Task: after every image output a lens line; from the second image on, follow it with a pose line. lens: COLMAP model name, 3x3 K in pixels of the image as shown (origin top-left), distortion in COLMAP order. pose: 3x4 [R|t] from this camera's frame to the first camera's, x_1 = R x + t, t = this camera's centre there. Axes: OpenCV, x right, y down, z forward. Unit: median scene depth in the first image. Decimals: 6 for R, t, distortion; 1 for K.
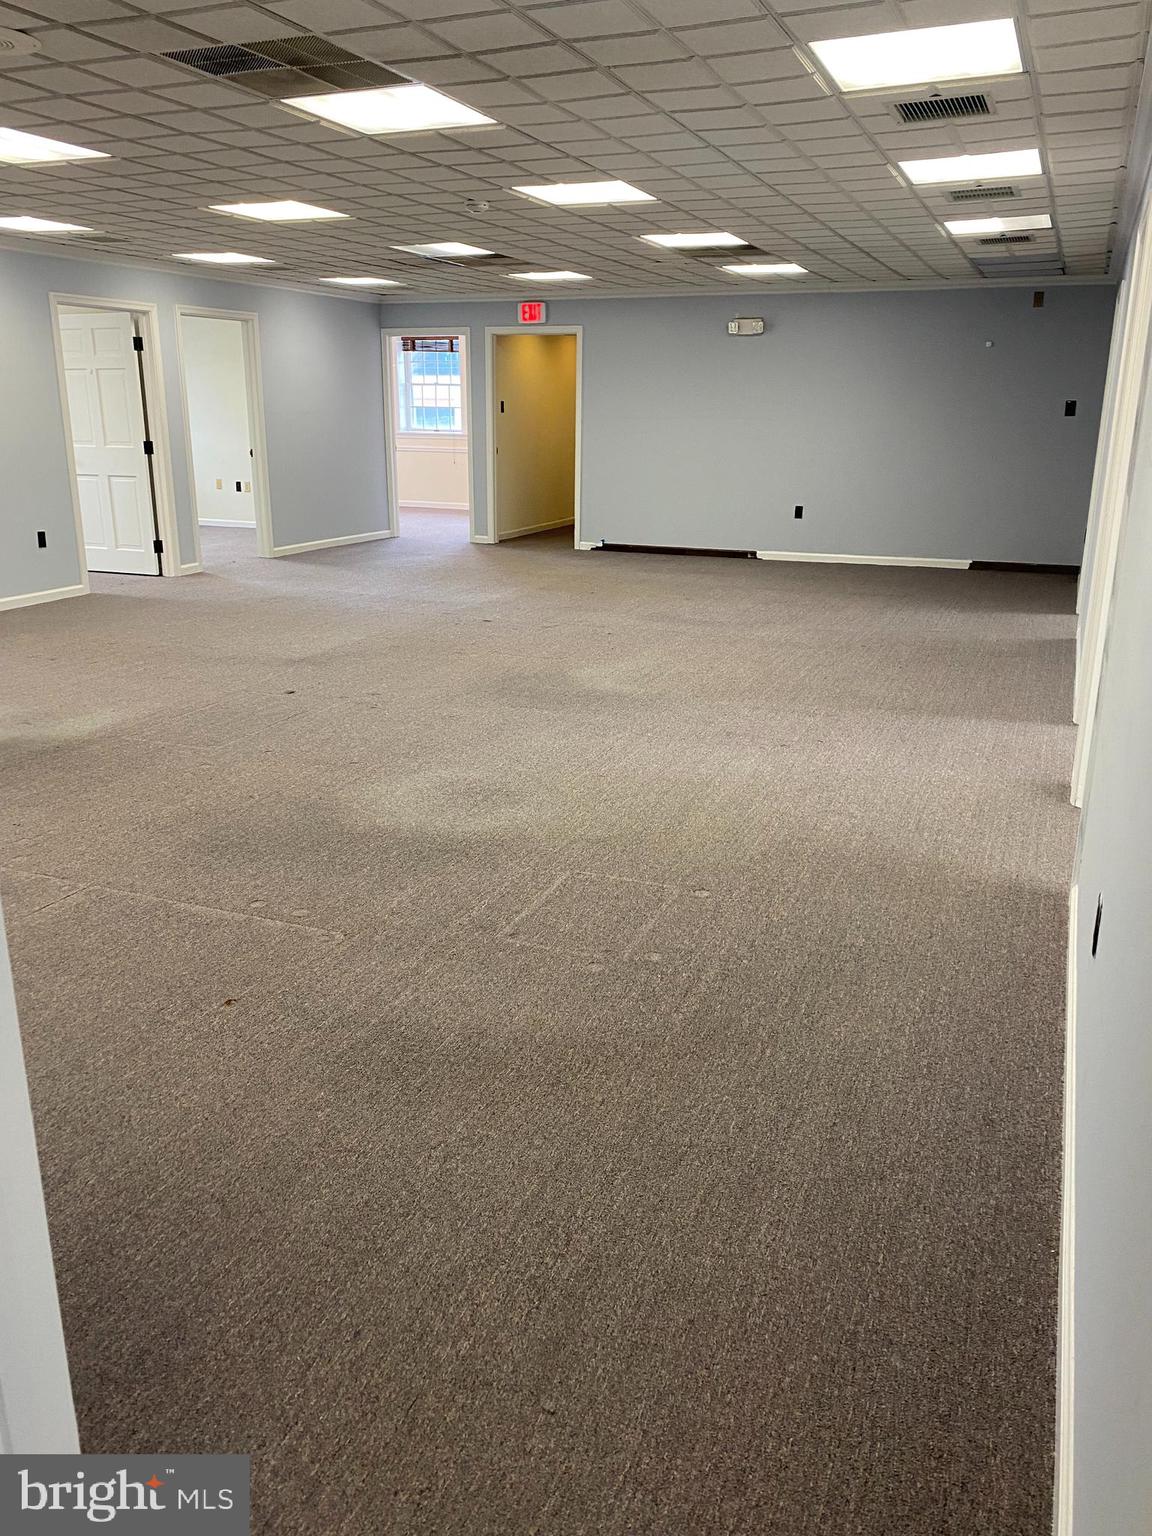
lens RADIAL K [[1205.7, 0, 576.0], [0, 1205.7, 768.0], [0, 0, 1]] dist [0.001054, 0.002808]
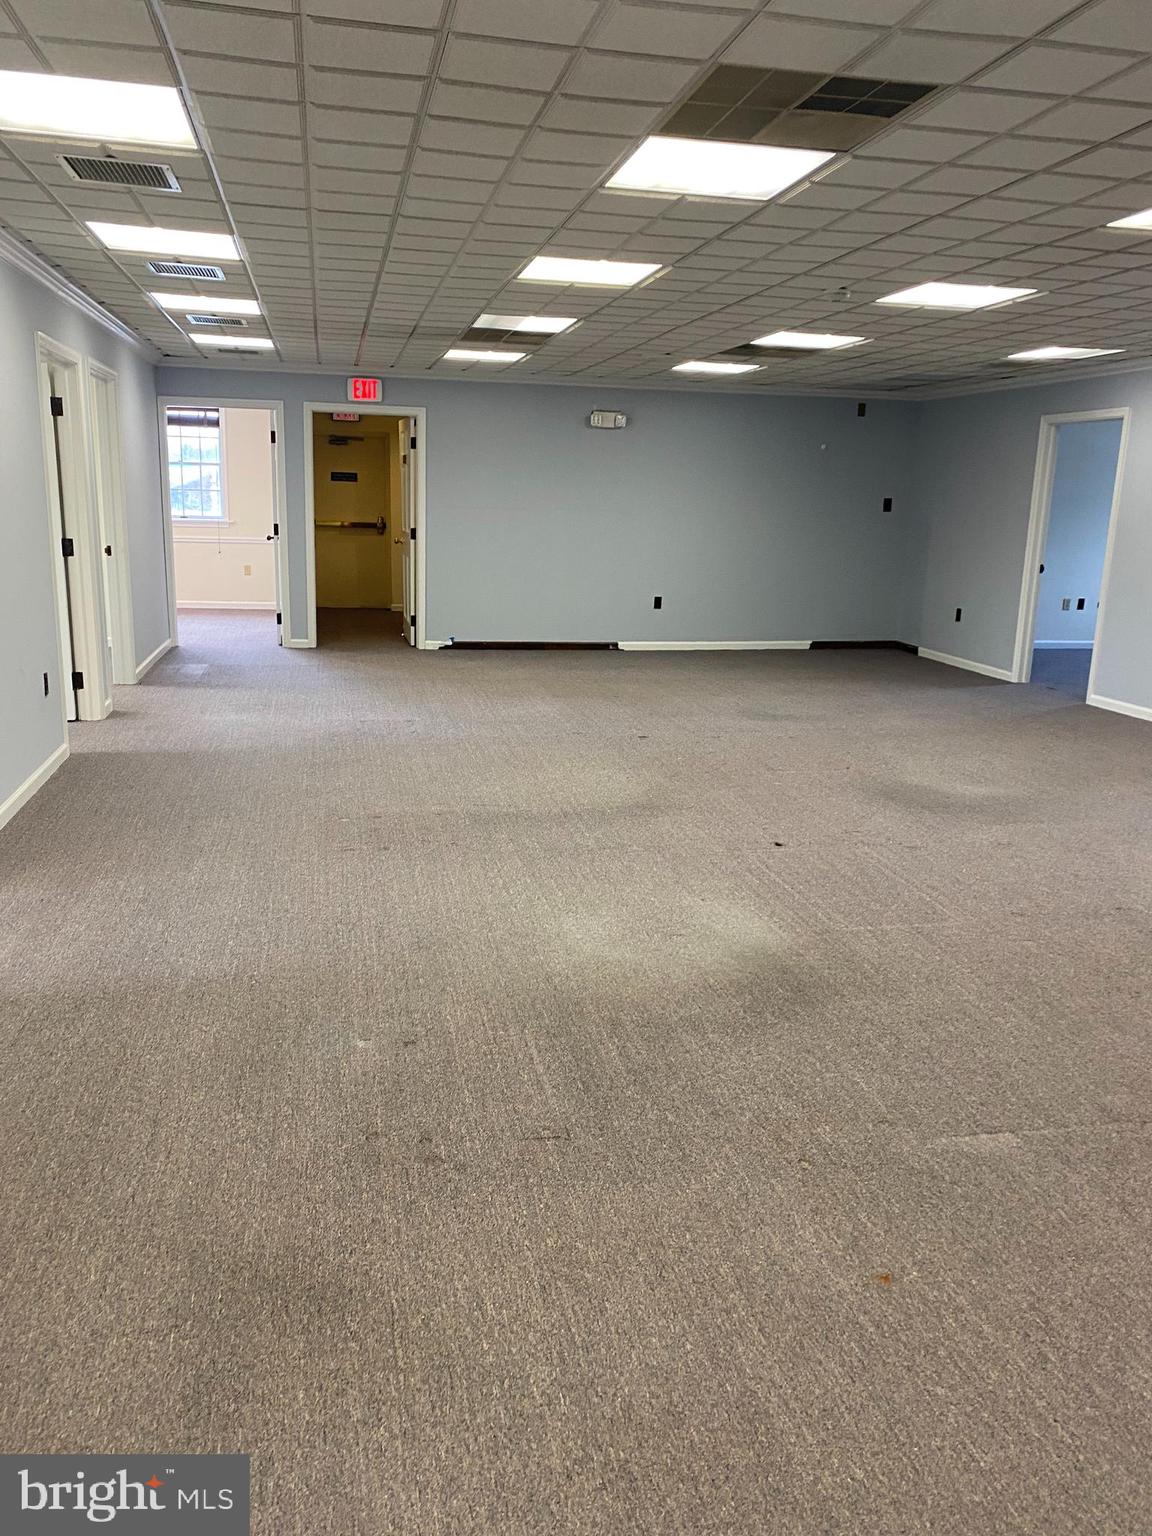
lens RADIAL K [[1187.4, 0, 576.0], [0, 1187.4, 768.0], [0, 0, 1]] dist [0.040339, -0.003125]
pose [[0.833847, -0.109021, 0.541122, -0.415306], [0.137250, 0.990464, -0.011946, -0.068873], [-0.534660, 0.084230, 0.840859, 0.198755]]
